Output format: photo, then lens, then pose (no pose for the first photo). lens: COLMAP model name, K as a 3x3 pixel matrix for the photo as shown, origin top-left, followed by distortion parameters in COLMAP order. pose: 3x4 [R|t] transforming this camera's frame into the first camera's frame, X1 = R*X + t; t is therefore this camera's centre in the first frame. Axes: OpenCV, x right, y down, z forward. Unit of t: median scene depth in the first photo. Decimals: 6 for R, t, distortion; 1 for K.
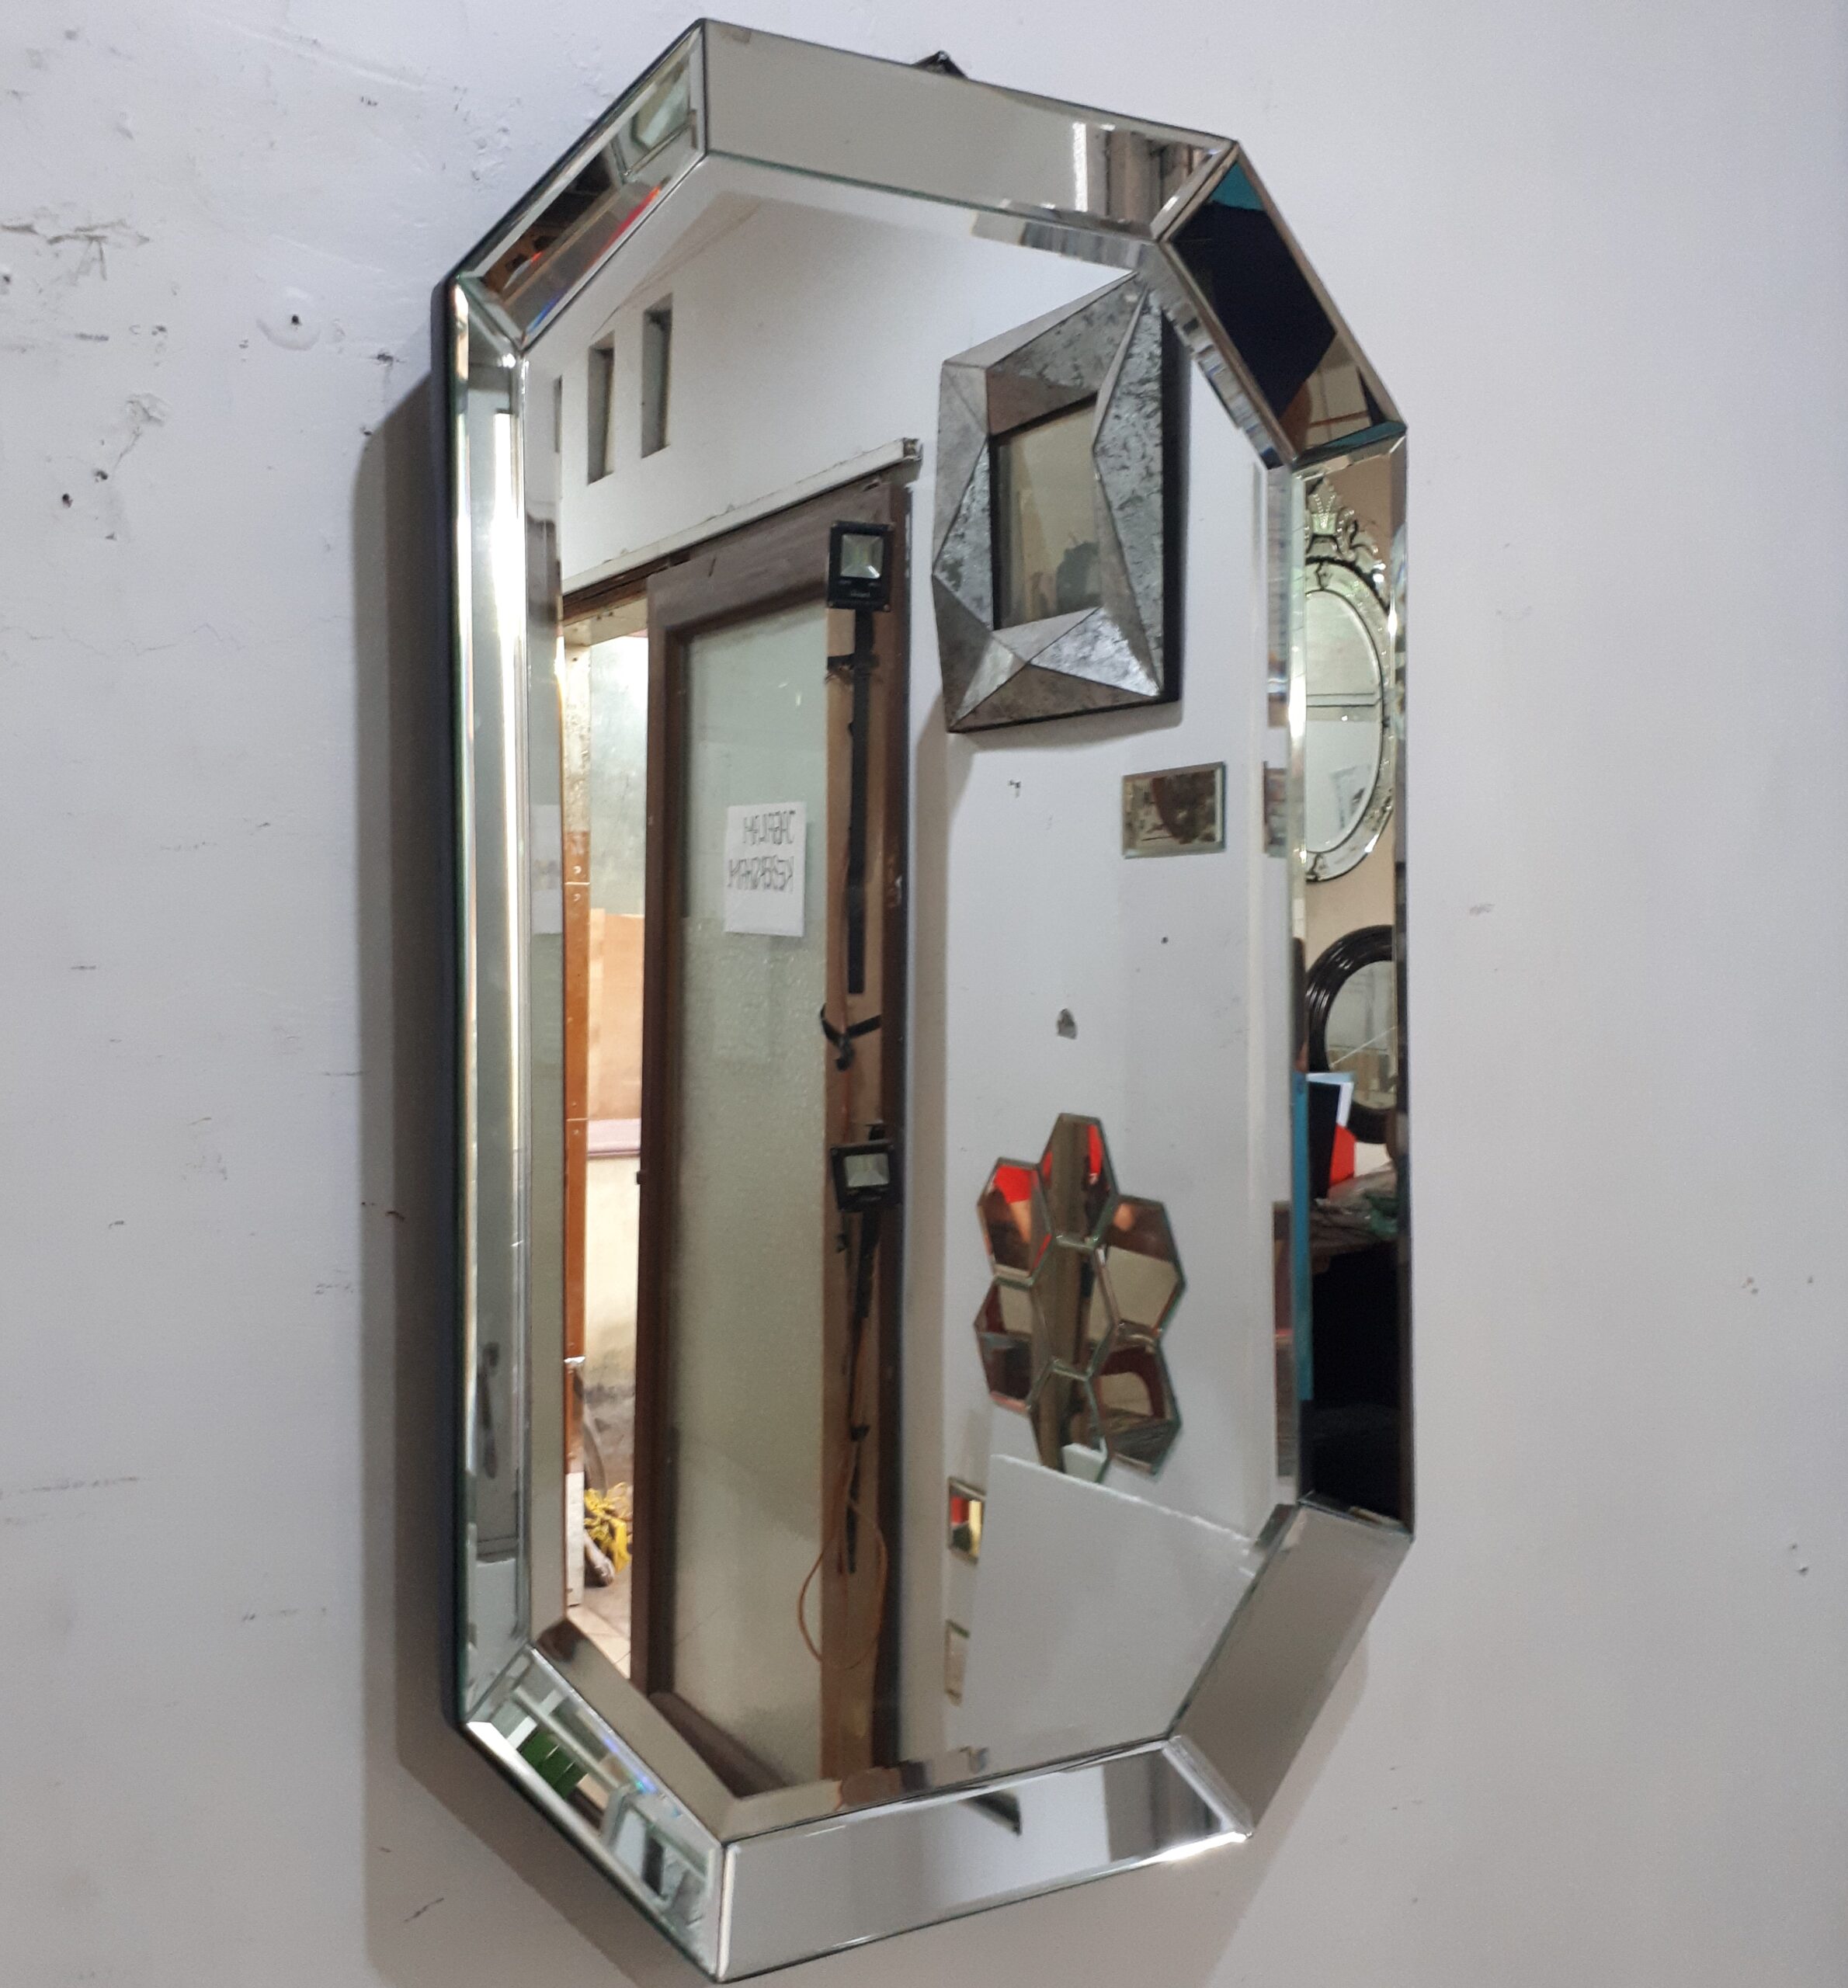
lens RADIAL K [[2073.0, 0, 923.4], [0, 2073.0, 998.6], [0, 0, 1]] dist [0.011072, 0.000000]
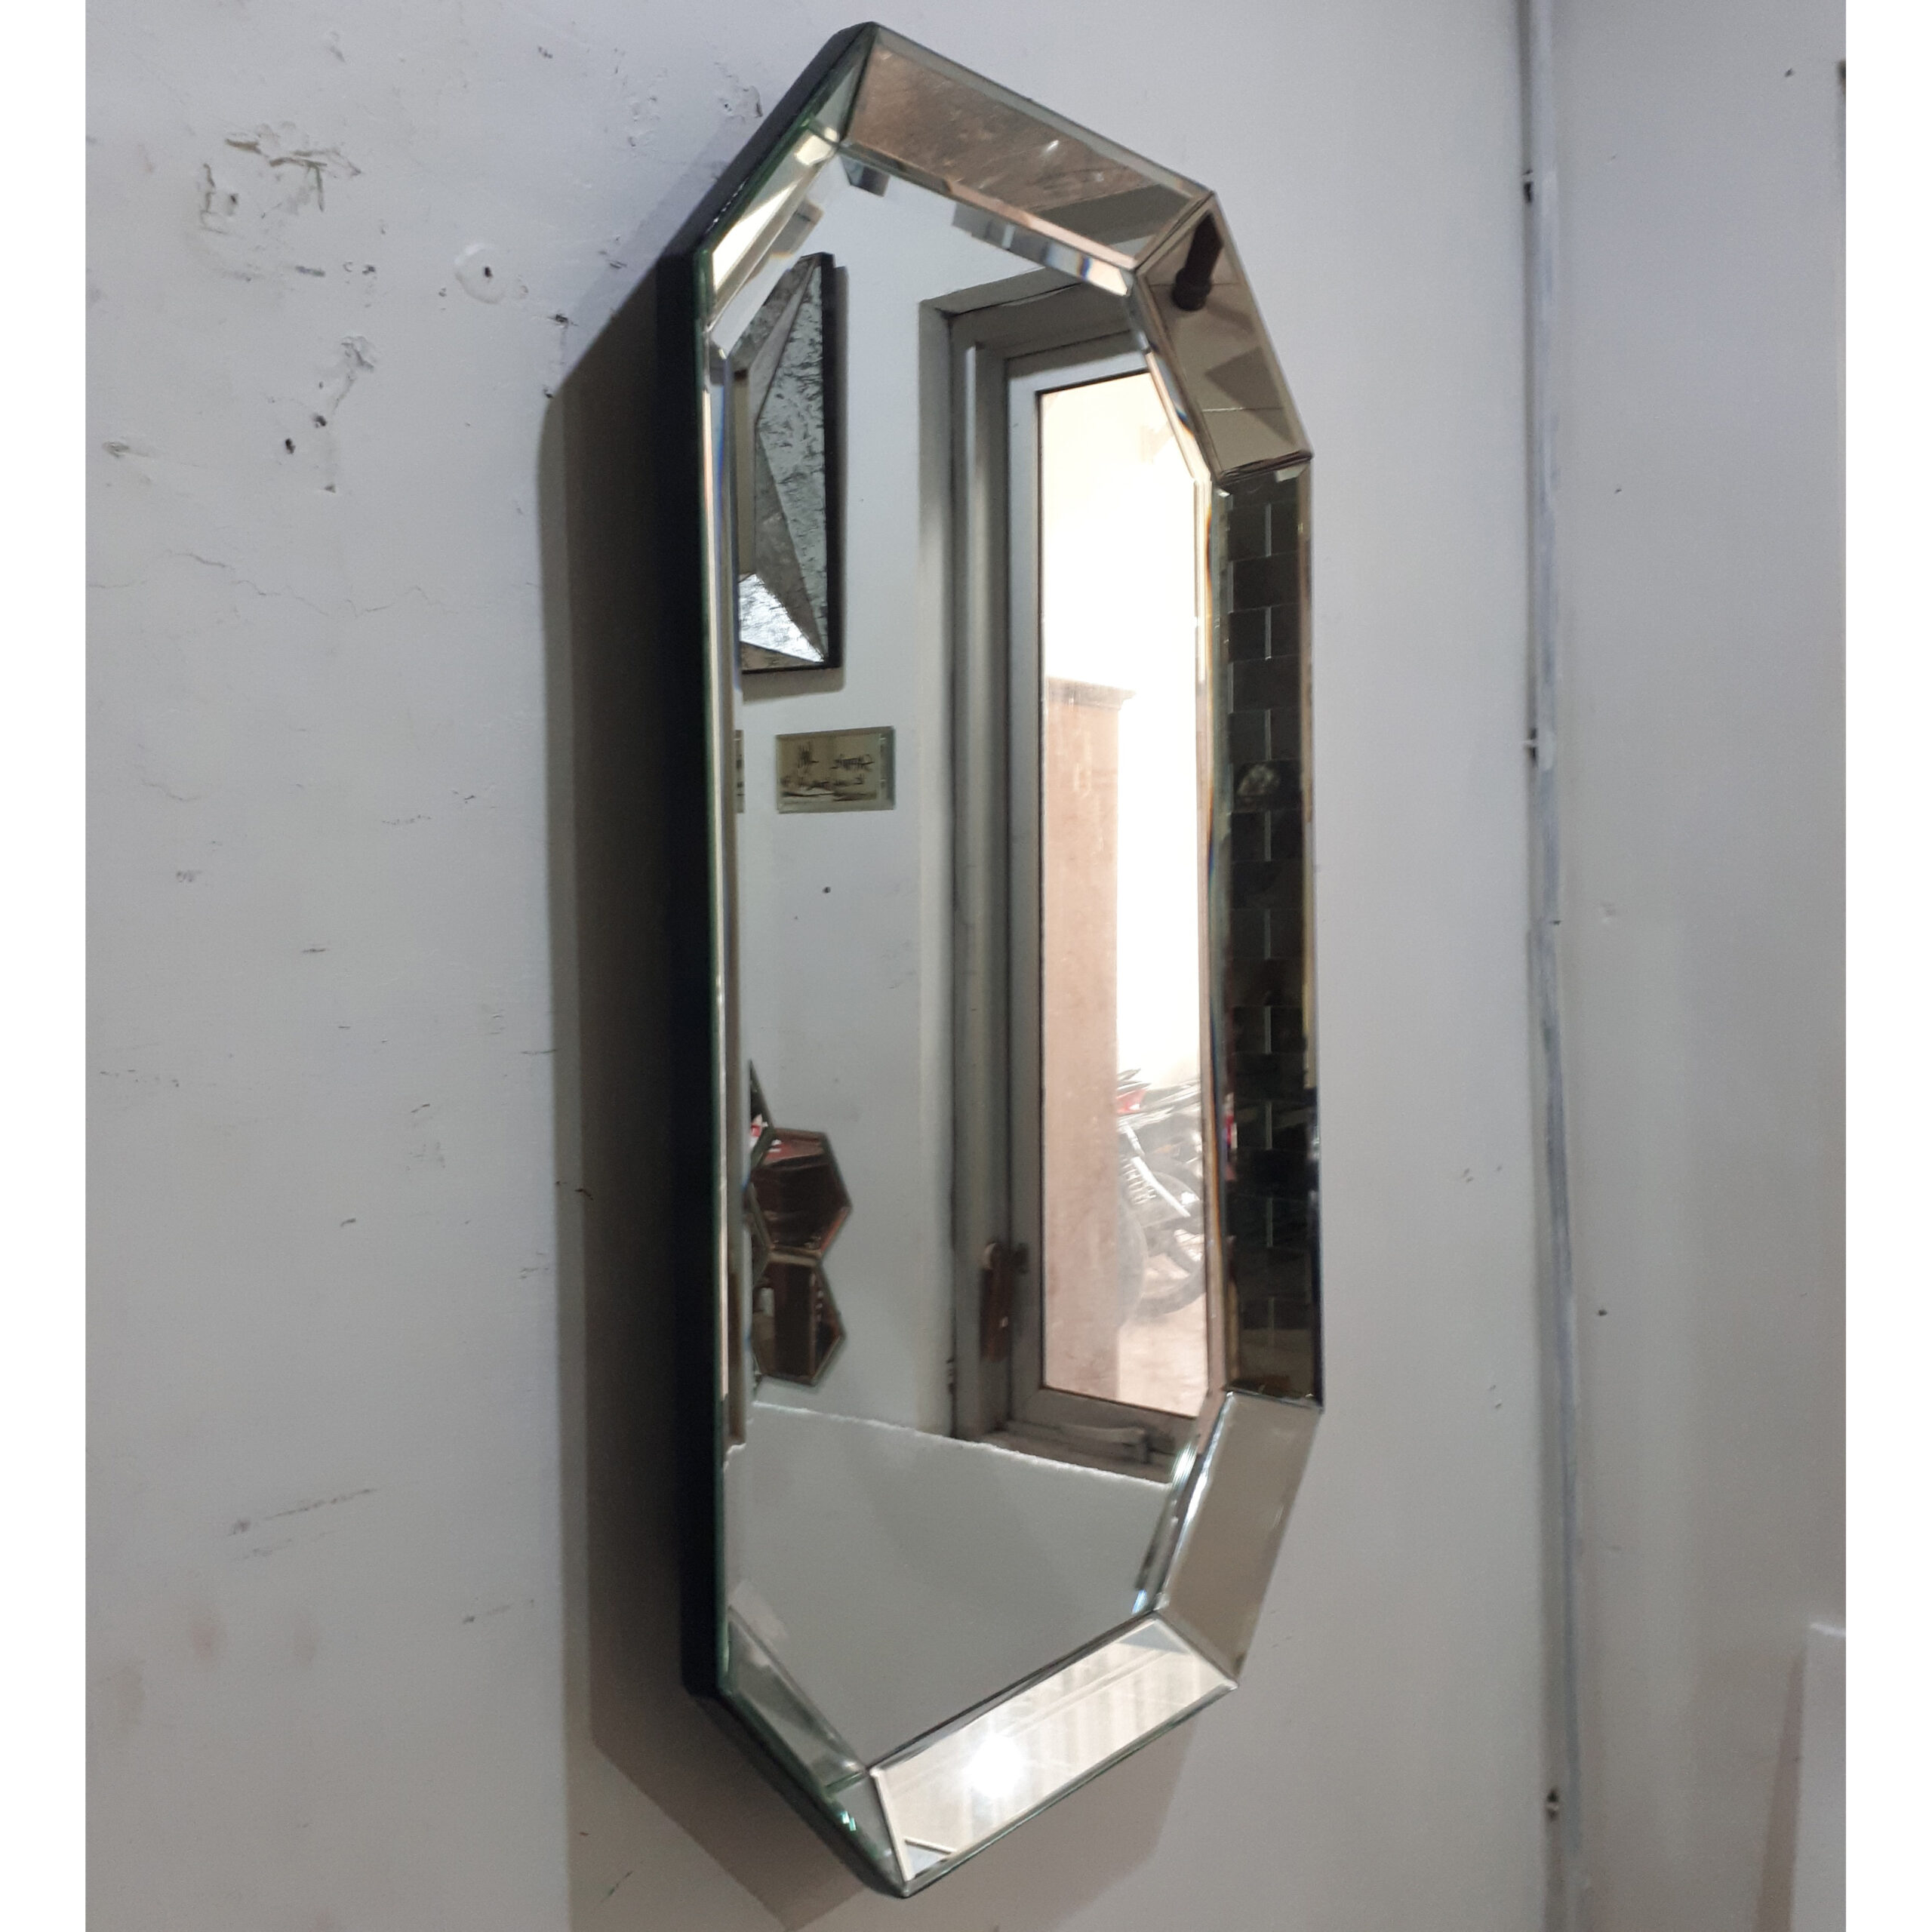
lens RADIAL K [[1968.5, 0, 966.2], [0, 1968.5, 957.2], [0, 0, 1]] dist [0.007571, 0.000000]
pose [[0.922609, -0.021876, 0.385115, -0.214201], [0.016339, 0.999711, 0.017644, -0.010278], [-0.385390, -0.009986, 0.922700, 0.032393]]
